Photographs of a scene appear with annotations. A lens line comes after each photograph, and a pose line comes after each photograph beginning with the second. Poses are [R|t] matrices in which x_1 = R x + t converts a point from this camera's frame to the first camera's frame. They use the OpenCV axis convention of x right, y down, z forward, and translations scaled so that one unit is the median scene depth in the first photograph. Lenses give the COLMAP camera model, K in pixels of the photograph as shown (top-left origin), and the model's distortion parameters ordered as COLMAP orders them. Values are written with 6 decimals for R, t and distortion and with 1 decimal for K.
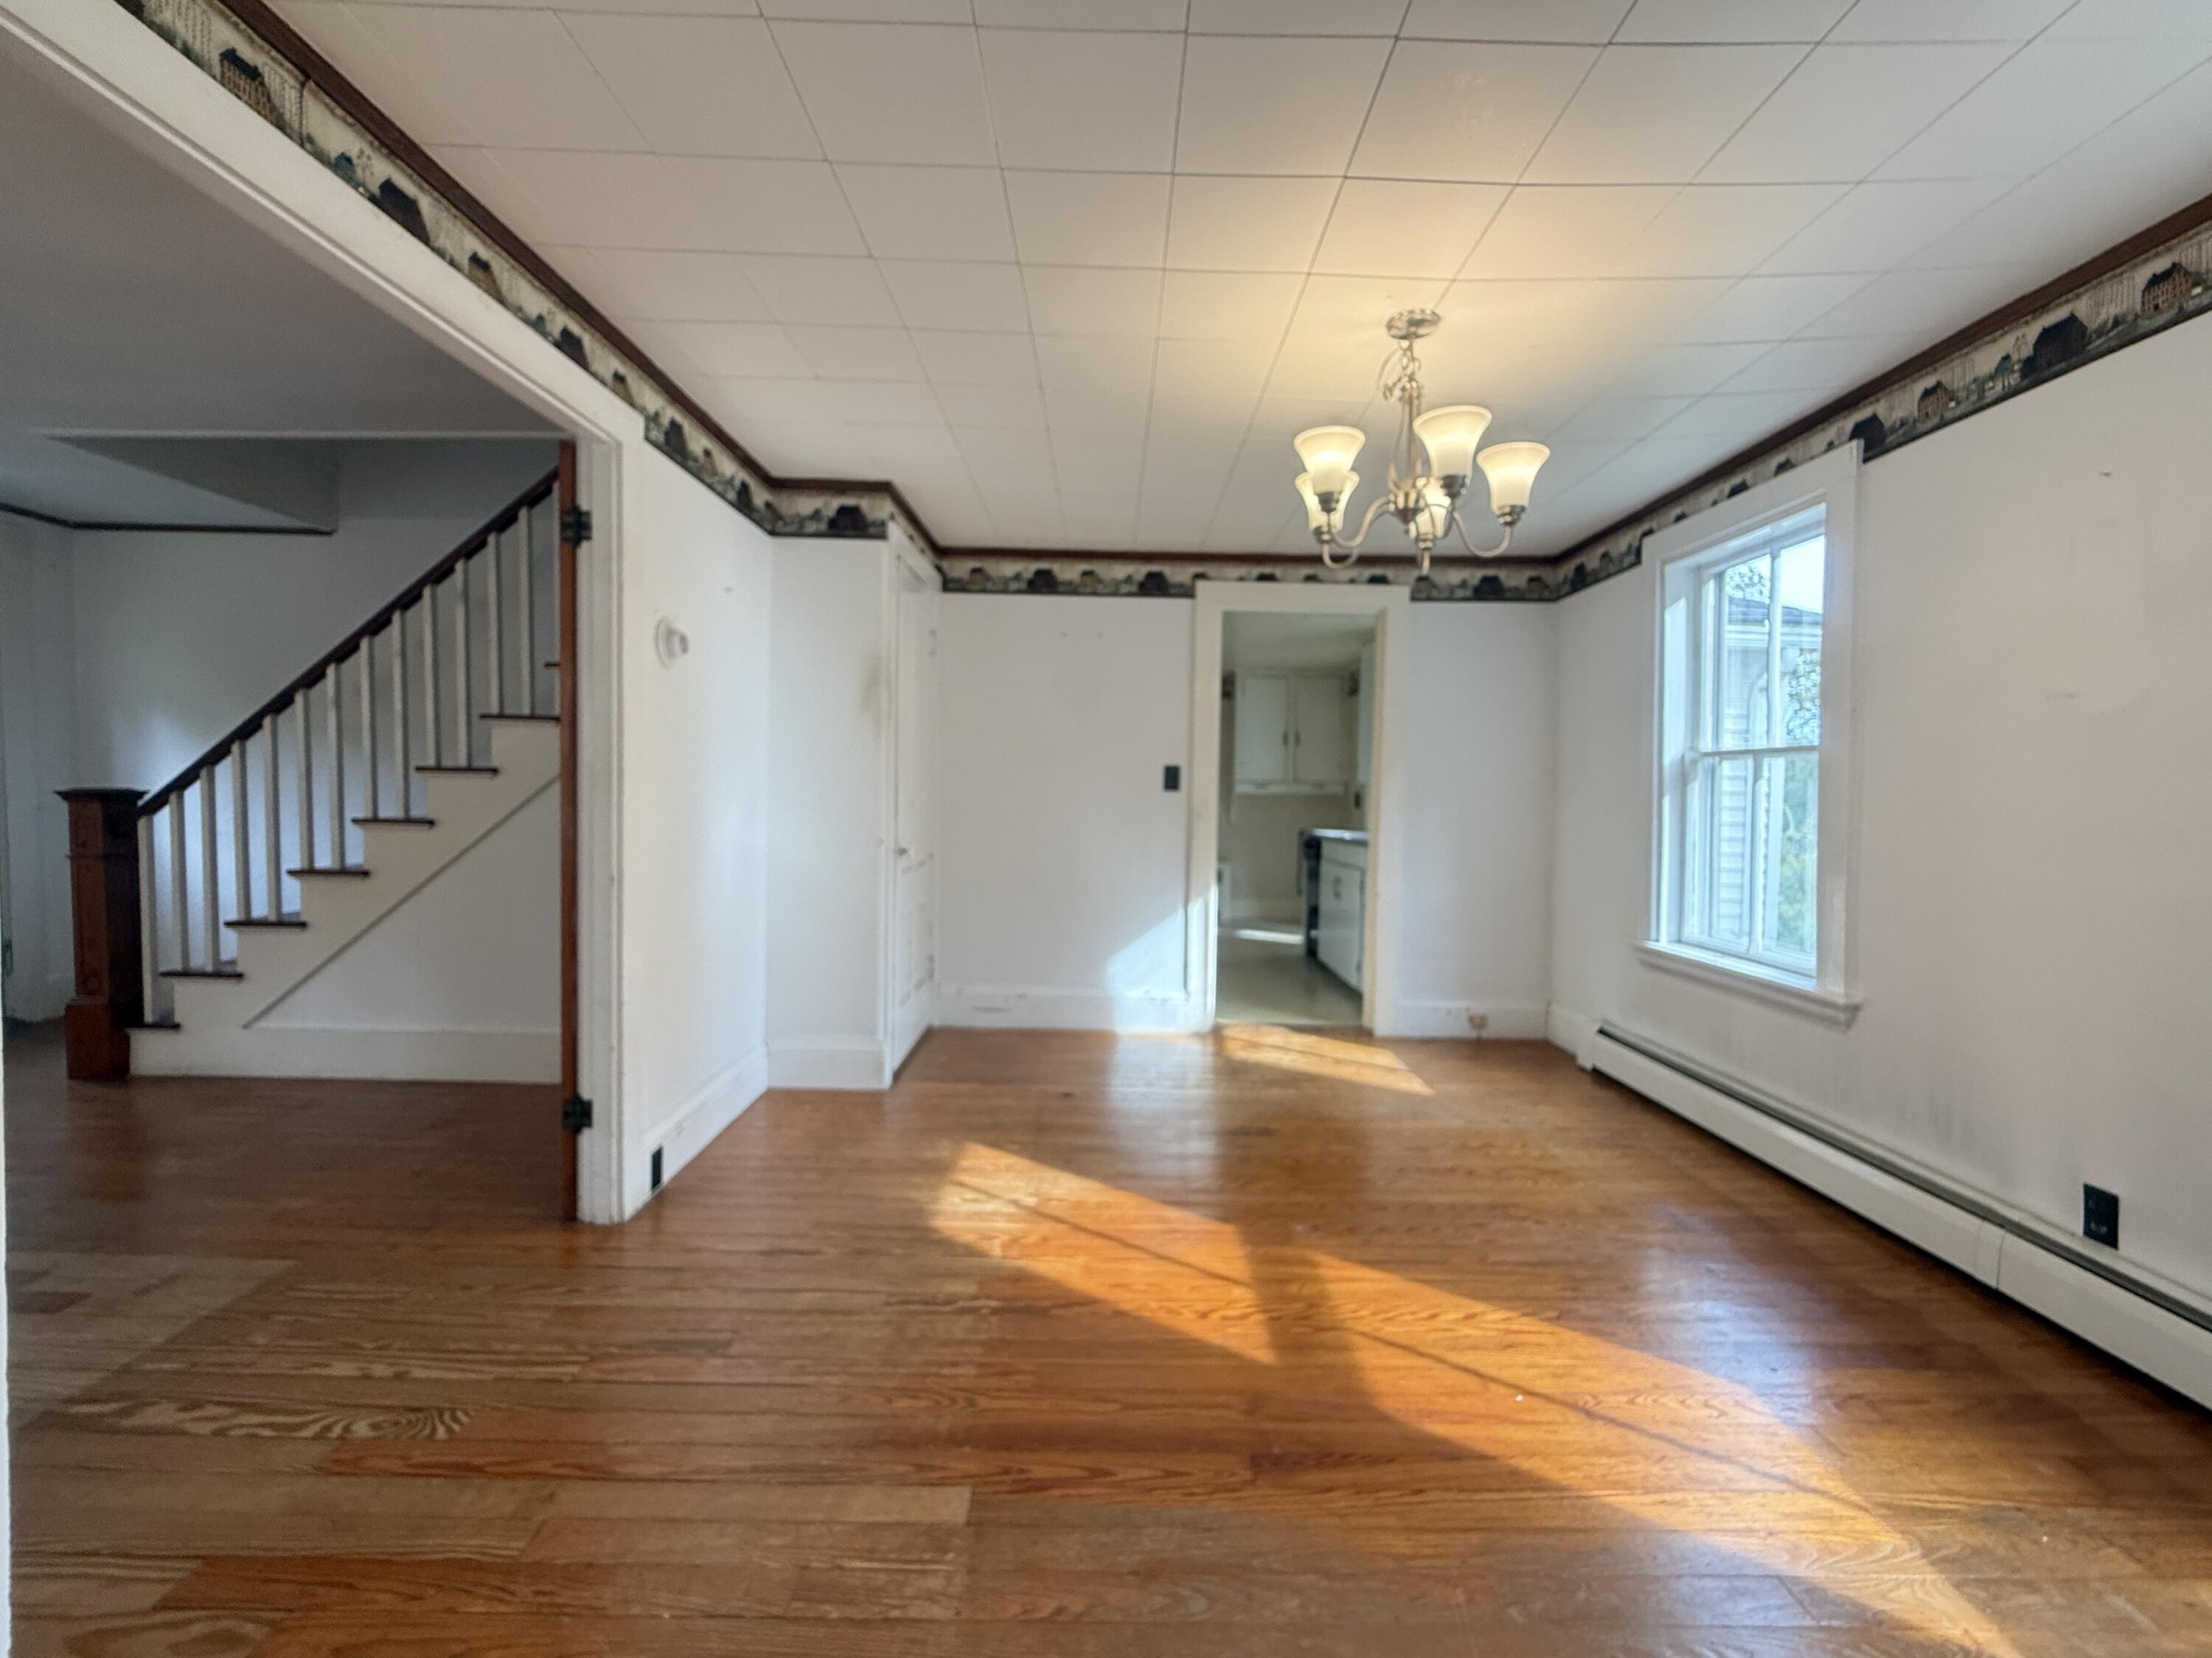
lens RADIAL K [[877.7, 0, 1106.0], [0, 877.7, 829.0], [0, 0, 1]] dist [-0.000846, 0.000094]
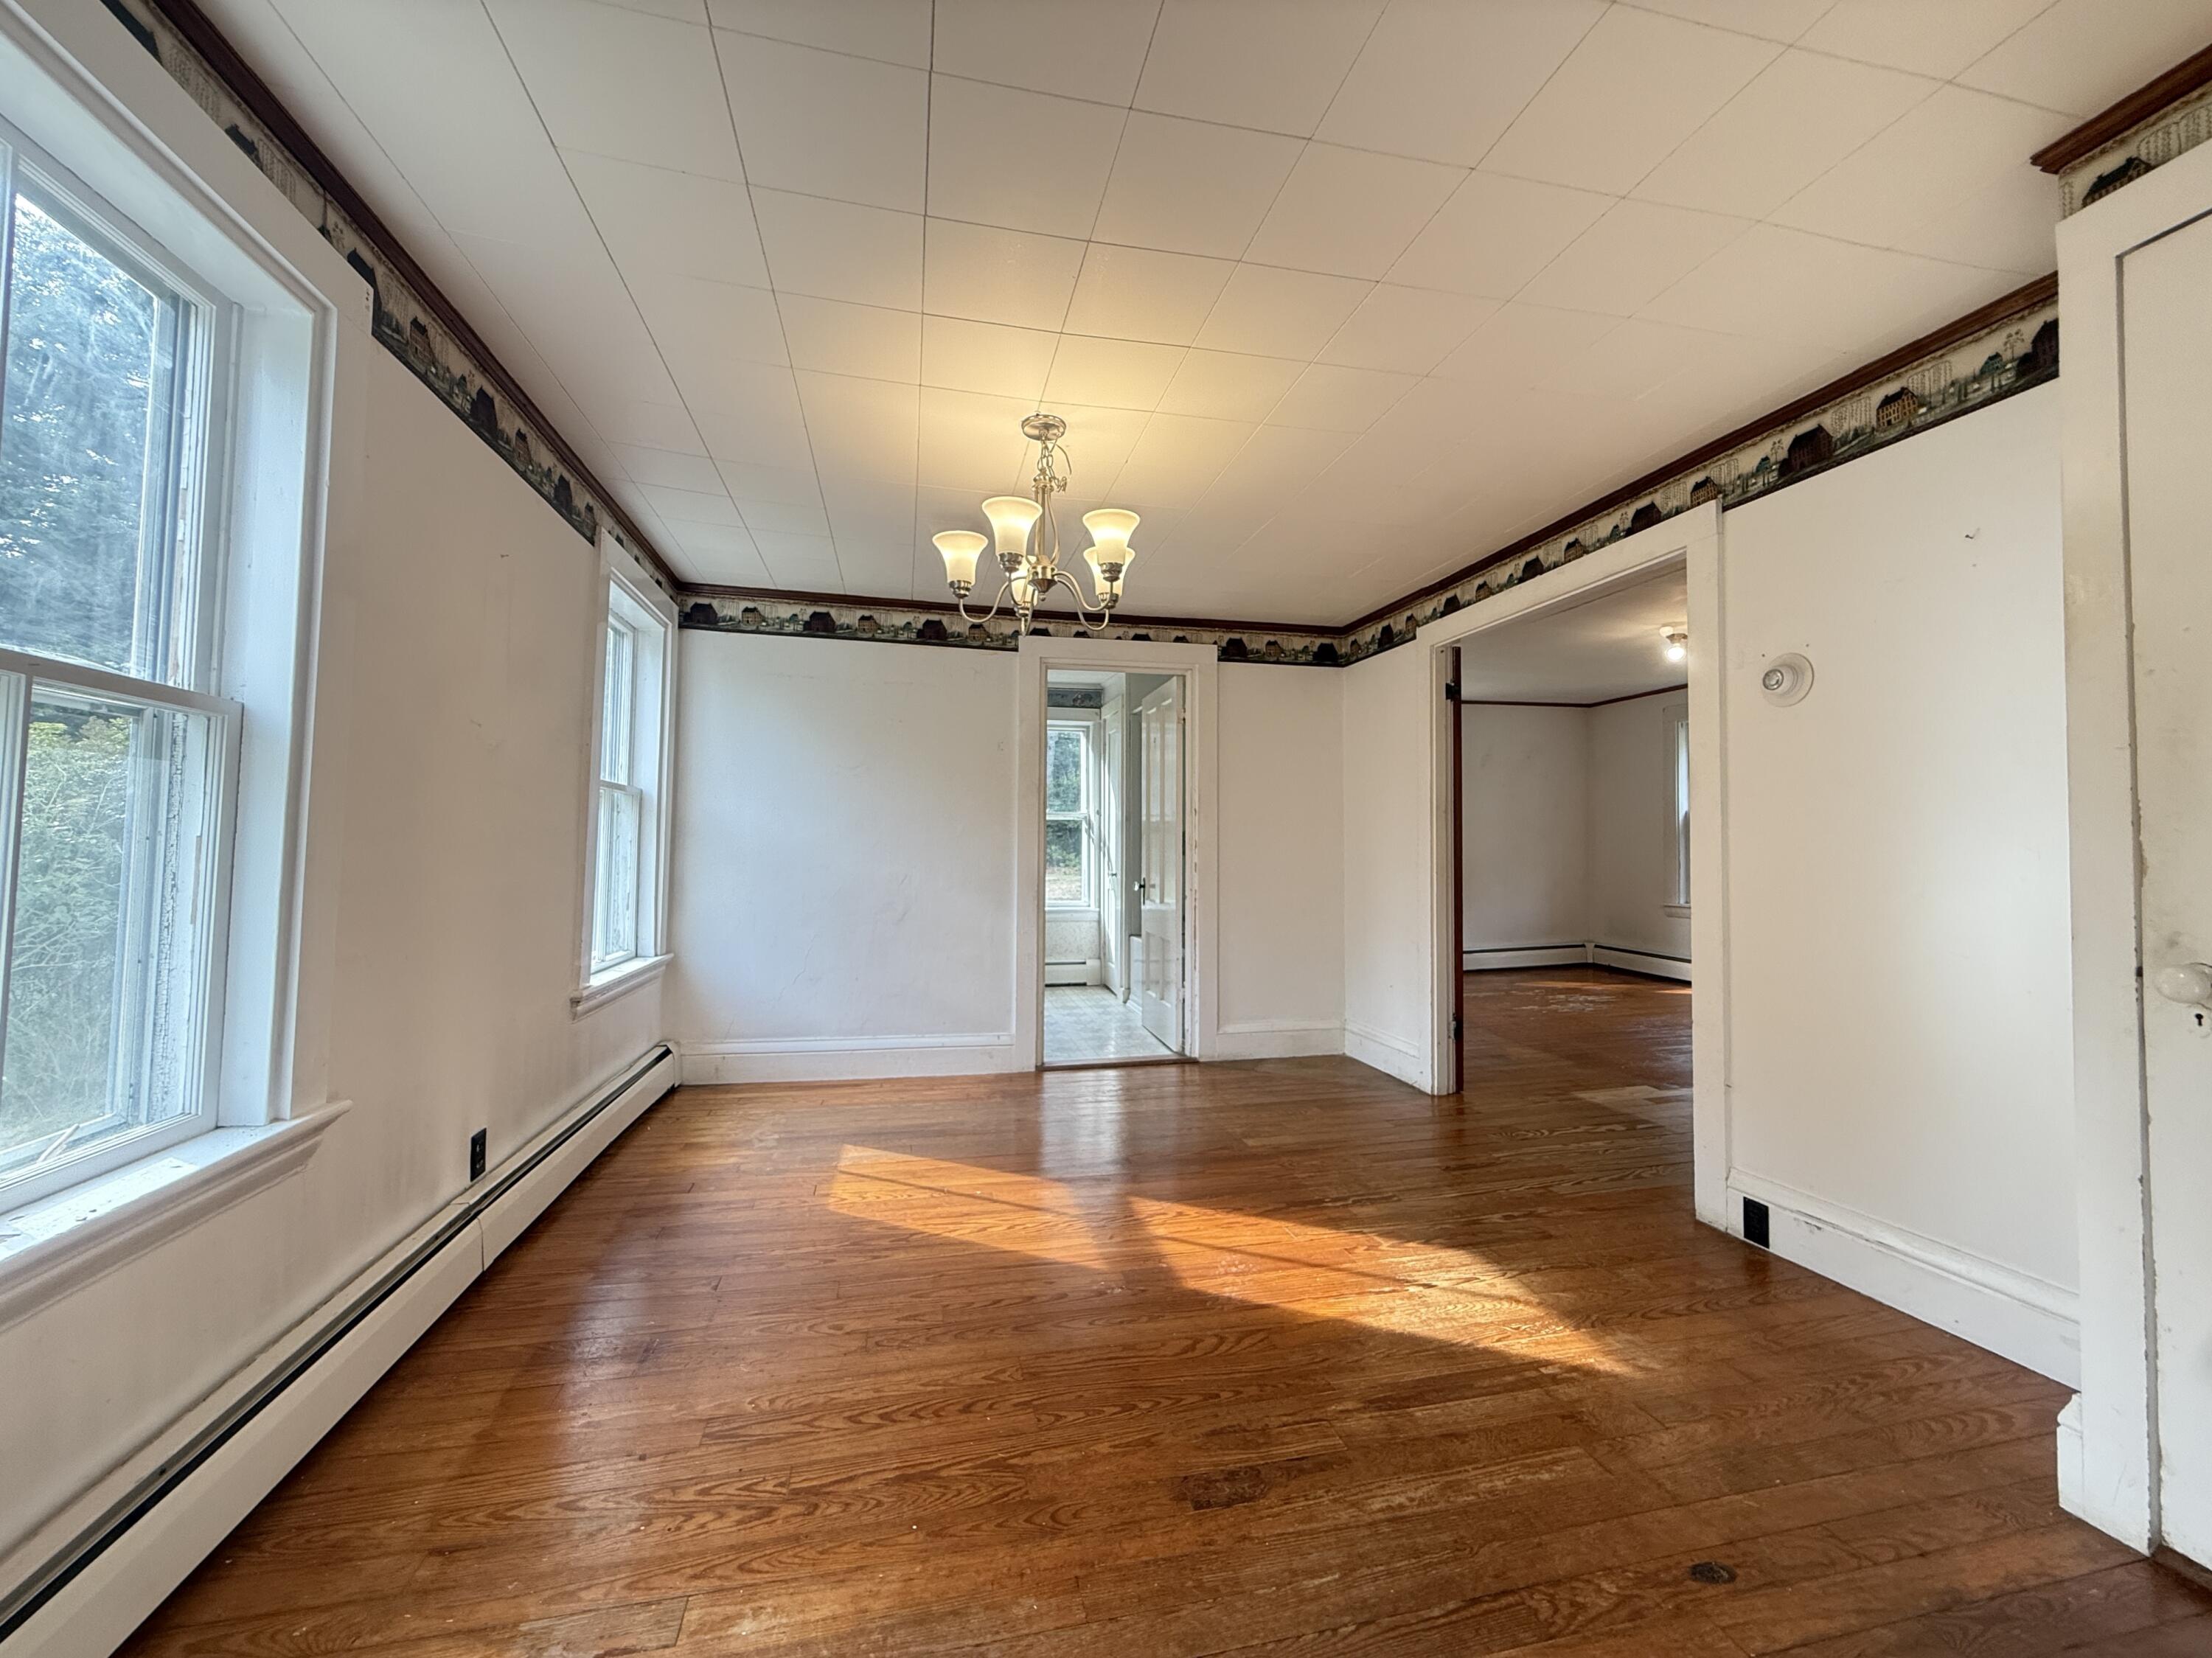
lens RADIAL K [[922.5, 0, 1106.0], [0, 922.5, 829.0], [0, 0, 1]] dist [-0.000452, 0.000061]
pose [[-0.969027, -0.028728, -0.245280, 0.528447], [-0.033912, 0.999281, 0.016937, -0.052037], [0.244617, 0.024731, -0.969304, 2.099636]]
